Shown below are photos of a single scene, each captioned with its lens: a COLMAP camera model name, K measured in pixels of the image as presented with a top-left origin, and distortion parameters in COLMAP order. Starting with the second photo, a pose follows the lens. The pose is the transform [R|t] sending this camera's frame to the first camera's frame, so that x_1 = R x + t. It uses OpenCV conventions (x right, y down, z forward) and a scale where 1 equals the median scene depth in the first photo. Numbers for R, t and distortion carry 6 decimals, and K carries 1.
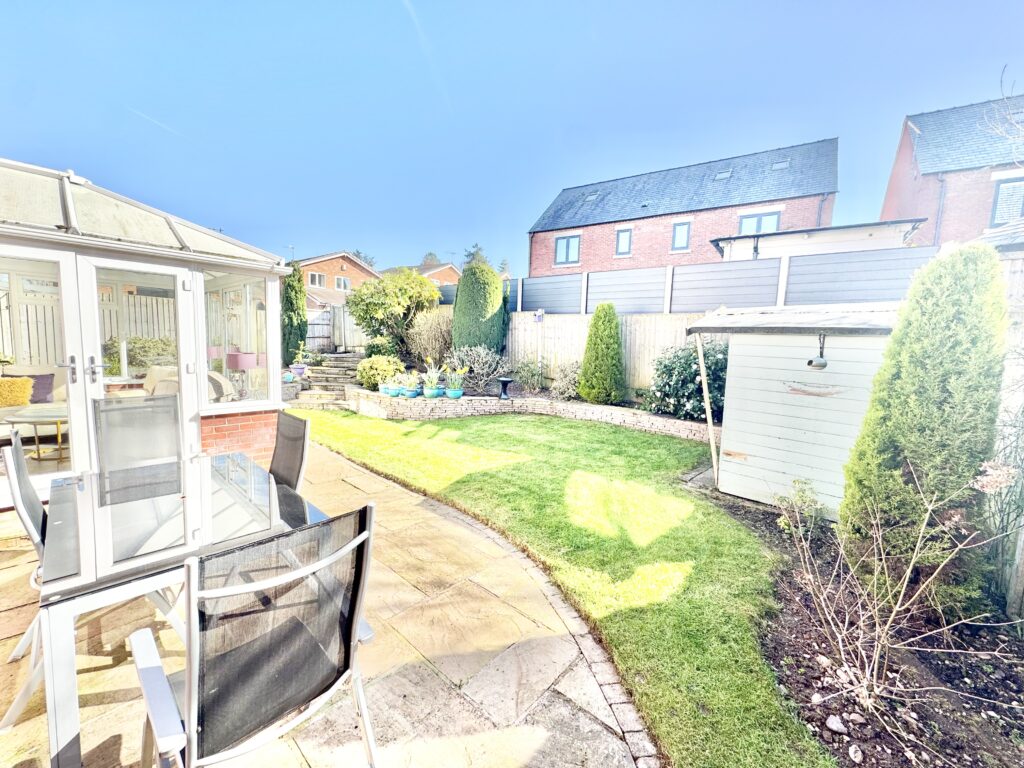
lens RADIAL K [[407.7, 0, 512.5], [0, 407.7, 380.6], [0, 0, 1]] dist [-0.003162, 0.000317]
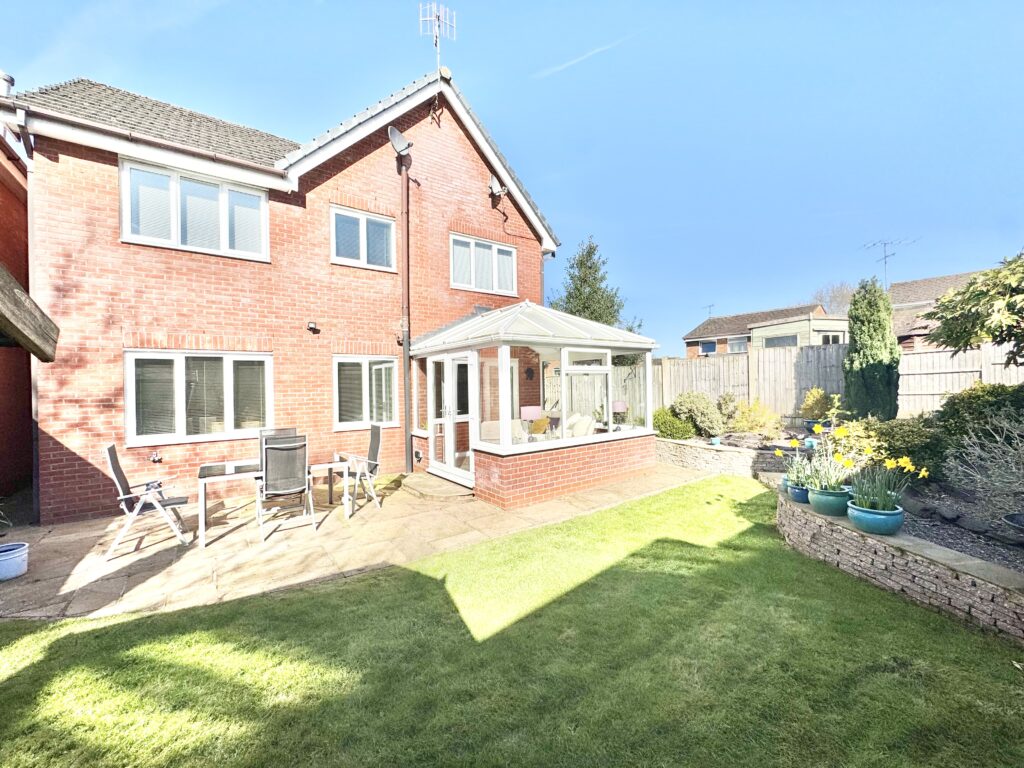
lens RADIAL K [[407.7, 0, 511.8], [0, 407.7, 384.0], [0, 0, 1]] dist [-0.003162, 0.000317]
pose [[-0.203705, -0.038166, -0.978288, 0.251533], [-0.082823, 0.996330, -0.021624, -0.048330], [0.975523, 0.076620, -0.206119, 0.546110]]
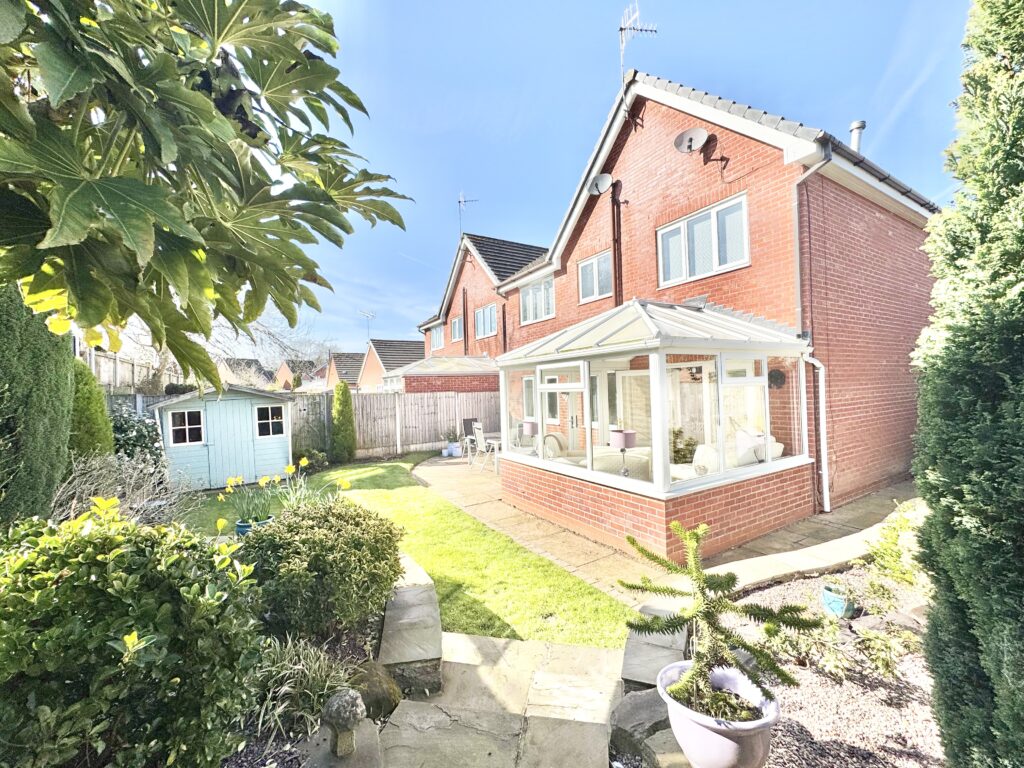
lens RADIAL K [[407.7, 0, 510.4], [0, 407.7, 383.4], [0, 0, 1]] dist [-0.003162, 0.000317]
pose [[-0.956532, -0.008459, 0.291503, -0.454489], [0.019766, 0.995400, 0.093743, -0.148447], [-0.290955, 0.095430, -0.951965, 1.046387]]
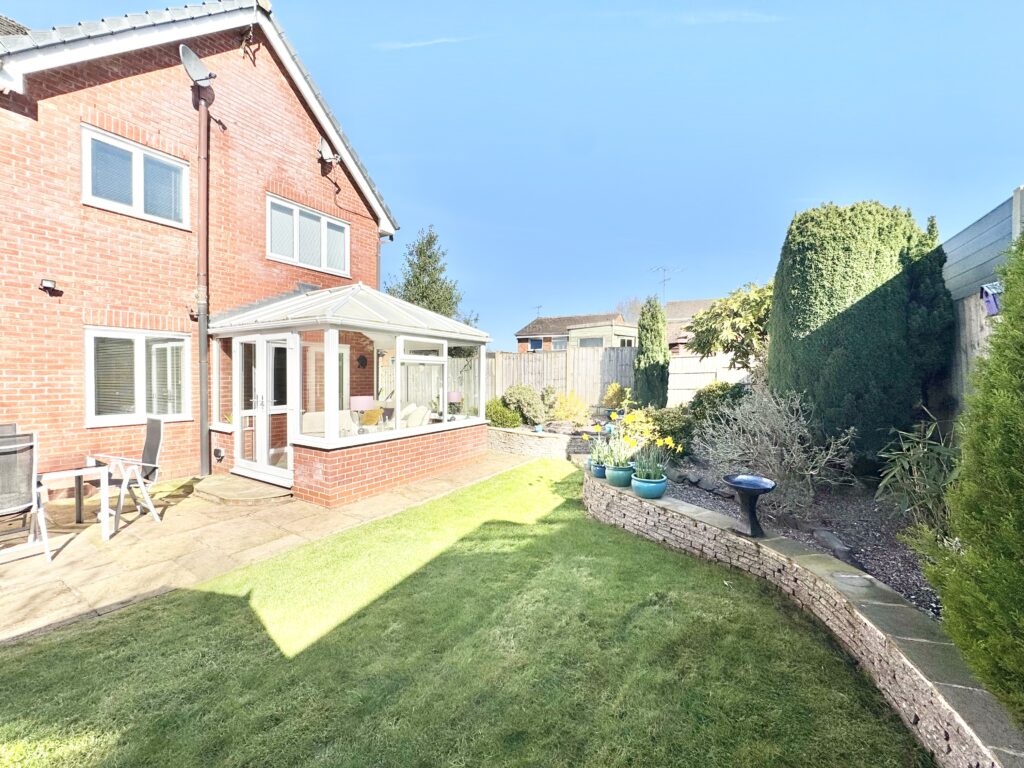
lens RADIAL K [[407.7, 0, 511.1], [0, 407.7, 383.9], [0, 0, 1]] dist [-0.003162, 0.000317]
pose [[0.184113, -0.016806, -0.982761, 0.249602], [-0.094196, 0.994950, -0.034661, -0.047687], [0.978381, 0.098954, 0.181600, 0.550051]]
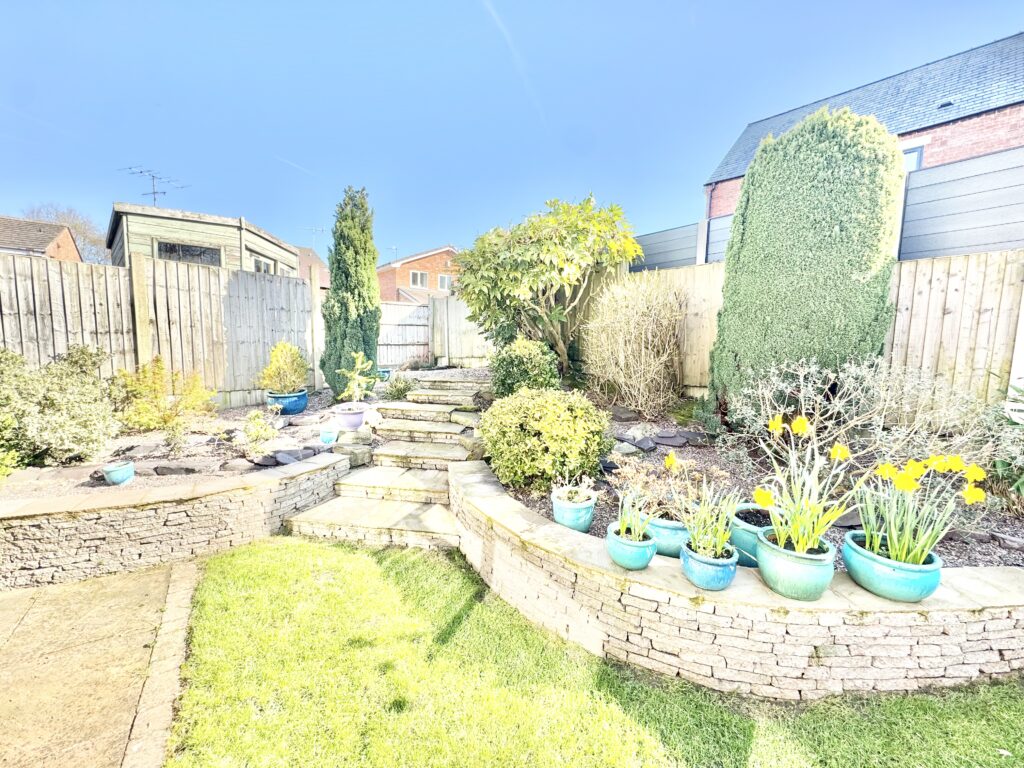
lens RADIAL K [[407.7, 0, 513.8], [0, 407.7, 384.1], [0, 0, 1]] dist [-0.003162, 0.000317]
pose [[0.973675, 0.006059, -0.227859, -0.227462], [-0.007765, 0.999948, -0.006593, -0.054664], [0.227807, 0.008188, 0.973672, 0.549197]]
